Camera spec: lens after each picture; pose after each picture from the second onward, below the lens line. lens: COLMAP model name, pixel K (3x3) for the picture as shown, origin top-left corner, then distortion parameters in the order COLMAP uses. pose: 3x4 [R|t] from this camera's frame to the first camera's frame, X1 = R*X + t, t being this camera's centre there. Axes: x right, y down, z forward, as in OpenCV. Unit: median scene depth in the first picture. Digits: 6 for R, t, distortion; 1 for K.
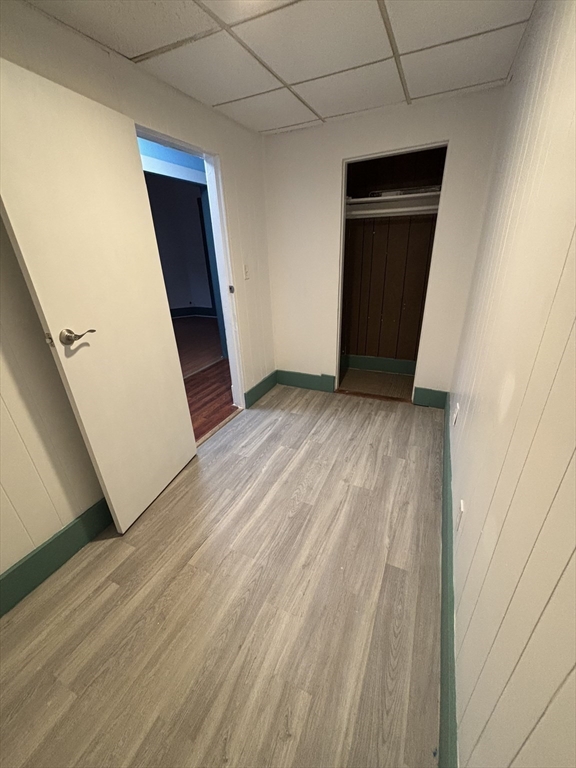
lens RADIAL K [[310.7, 0, 288.5], [0, 310.7, 386.9], [0, 0, 1]] dist [0.006233, -0.001021]
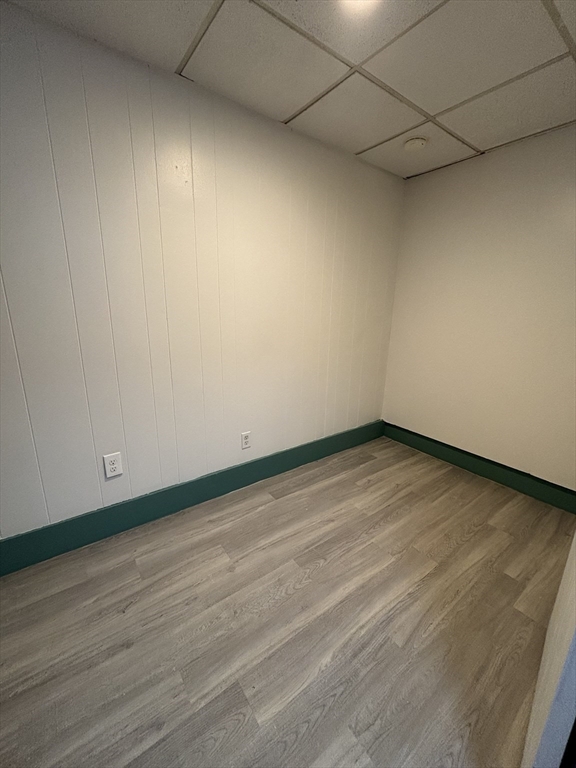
lens RADIAL K [[310.7, 0, 287.8], [0, 310.7, 384.4], [0, 0, 1]] dist [0.006233, -0.001021]
pose [[-0.879141, -0.102929, 0.465313, -0.260779], [0.204552, 0.800379, 0.563518, -0.494705], [-0.430430, 0.590592, -0.682592, 1.331284]]
